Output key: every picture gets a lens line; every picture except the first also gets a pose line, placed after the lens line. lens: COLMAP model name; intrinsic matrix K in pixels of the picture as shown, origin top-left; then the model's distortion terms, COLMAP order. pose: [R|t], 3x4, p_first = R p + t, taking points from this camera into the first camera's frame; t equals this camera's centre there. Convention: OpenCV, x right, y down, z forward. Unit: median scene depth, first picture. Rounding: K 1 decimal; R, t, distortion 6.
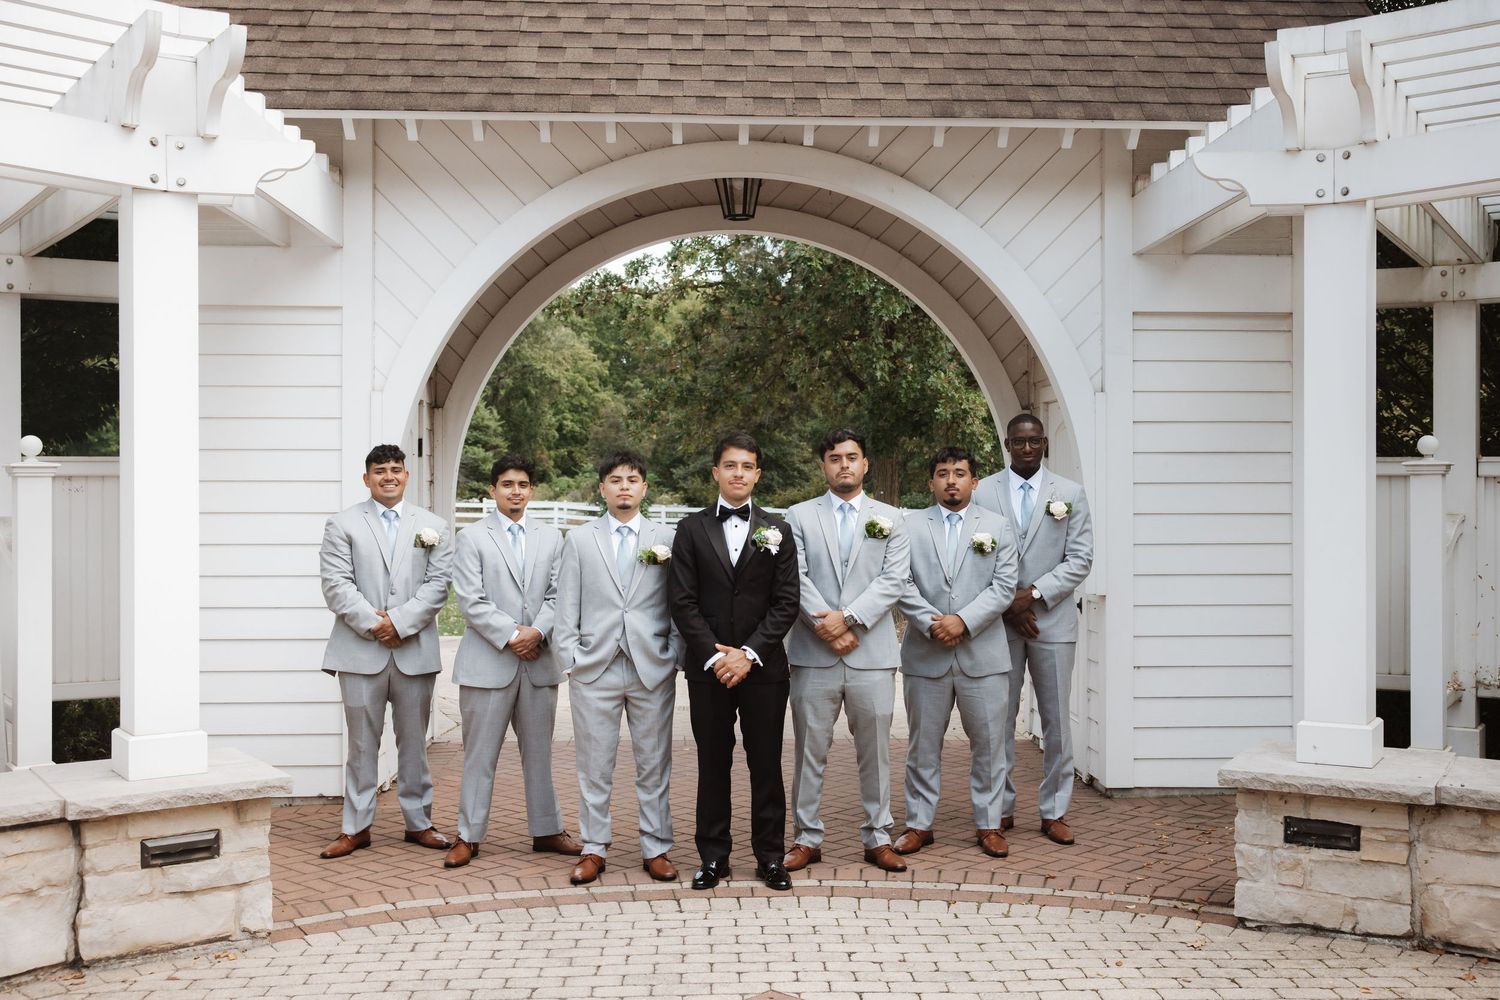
lens RADIAL K [[1655.9, 0, 782.3], [0, 1655.9, 498.2], [0, 0, 1]] dist [0.020396, 0.000000]
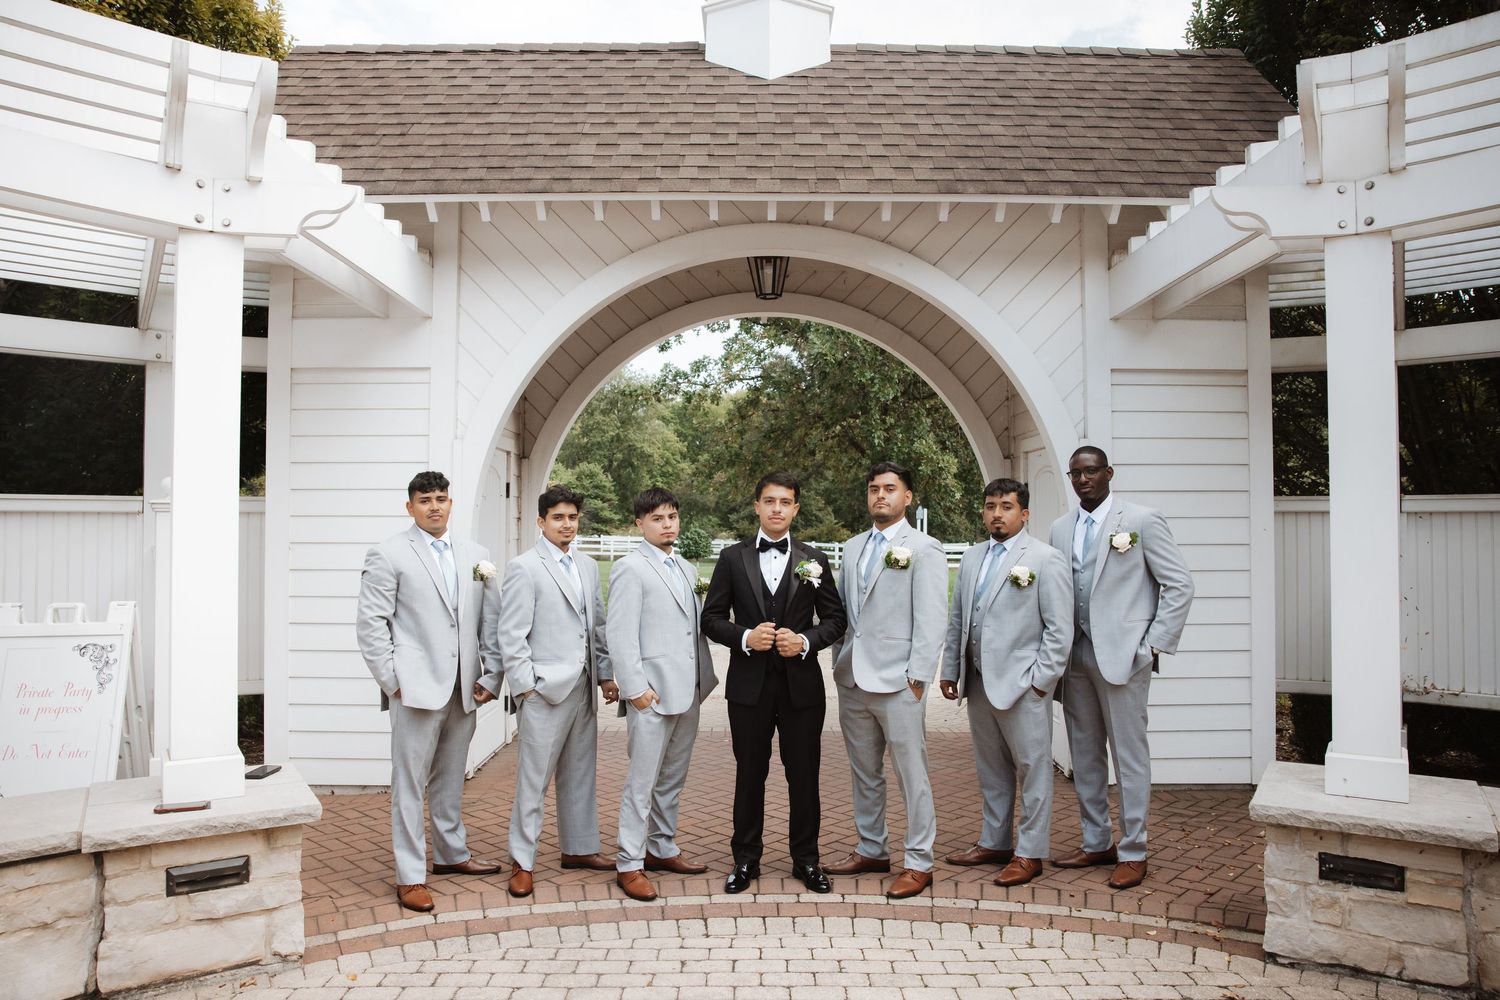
lens RADIAL K [[1127.2, 0, 744.6], [0, 1127.2, 496.5], [0, 0, 1]] dist [-0.103650, 0.083004]
pose [[0.998606, -0.001076, -0.052780, -0.001606], [-0.000717, 0.999424, -0.033942, 0.002565], [0.052786, 0.033932, 0.998029, 0.230957]]
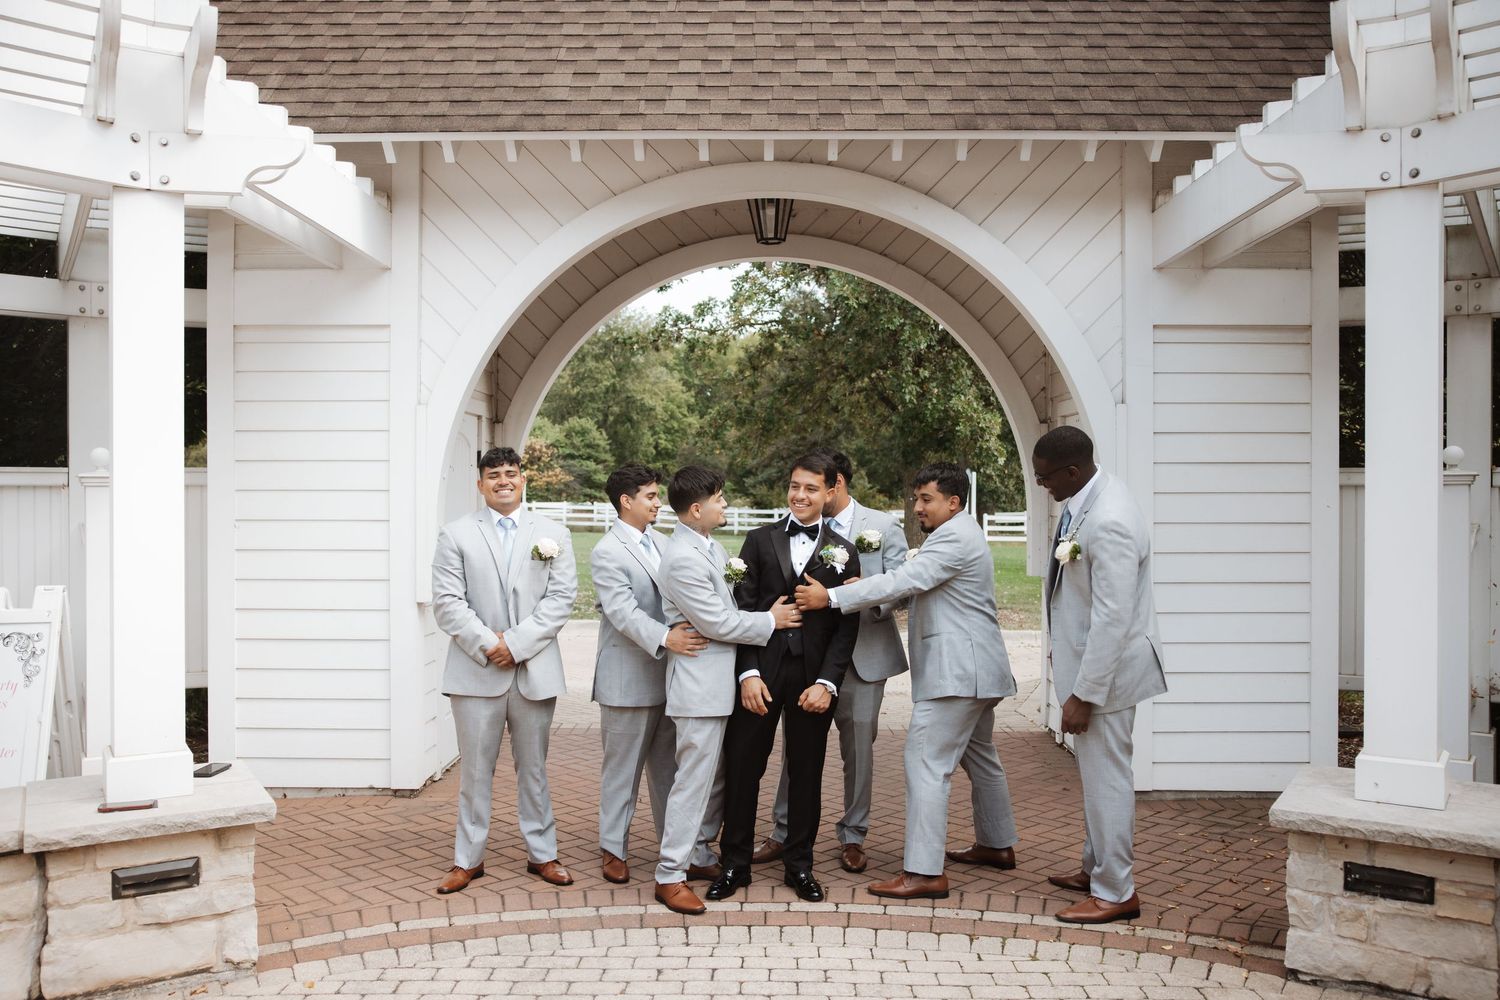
lens RADIAL K [[1322.6, 0, 737.7], [0, 1322.6, 506.3], [0, 0, 1]] dist [-0.057511, 0.069298]
pose [[0.997425, 0.001868, -0.071687, 0.015689], [-0.001634, 0.999993, 0.003325, -0.003308], [0.071692, -0.003199, 0.997422, 0.184934]]
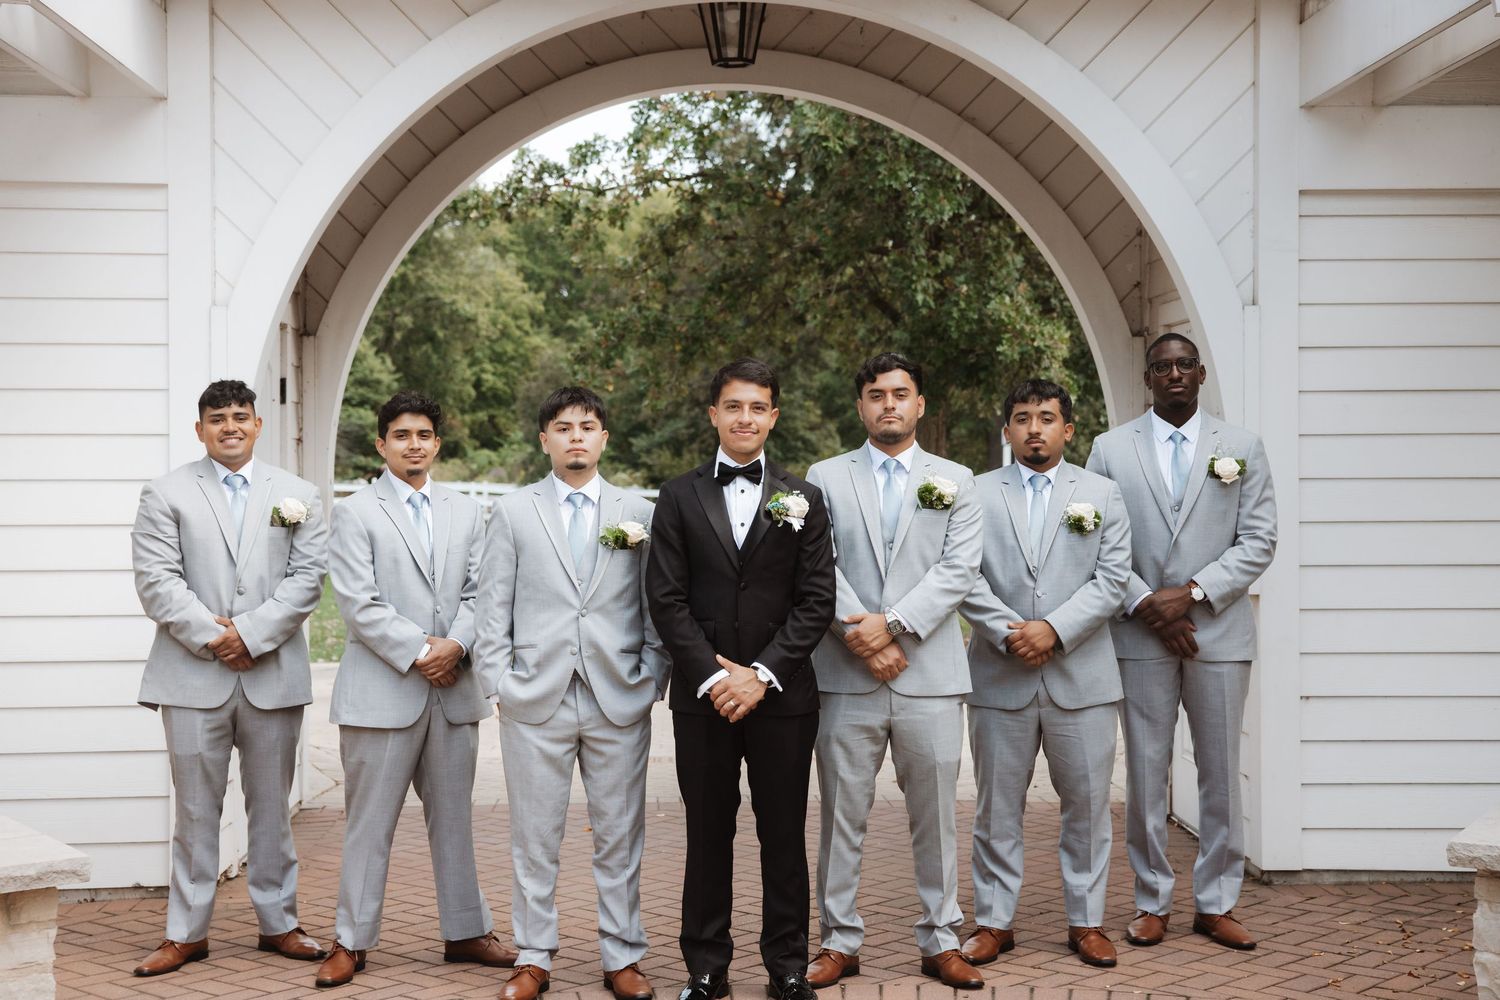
lens RADIAL K [[2249.5, 0, 779.2], [0, 2249.5, 486.1], [0, 0, 1]] dist [0.164244, 0.000000]
pose [[0.999996, -0.002708, -0.000749, -0.007922], [0.002711, 0.999990, 0.003476, 0.009144], [0.000740, -0.003478, 0.999994, 0.041380]]
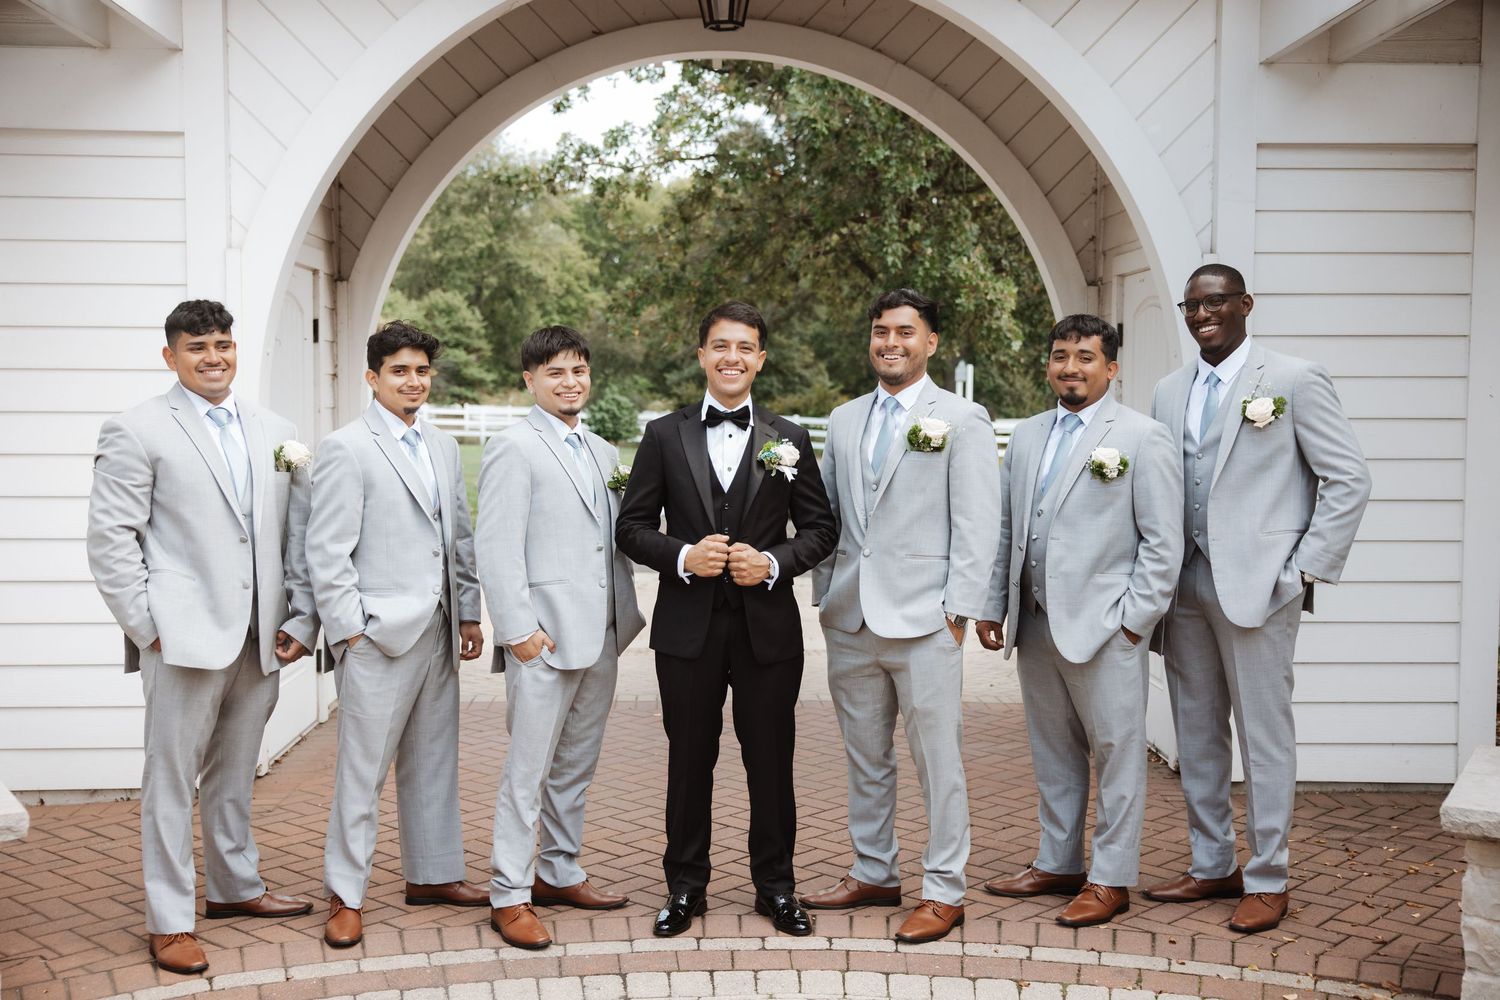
lens RADIAL K [[1742.2, 0, 752.1], [0, 1742.2, 521.1], [0, 0, 1]] dist [0.056137, 0.000000]
pose [[0.999846, 0.004918, -0.016829, 0.001061], [-0.003793, 0.997796, 0.066251, 0.004447], [0.017118, -0.066177, 0.997661, 0.219835]]
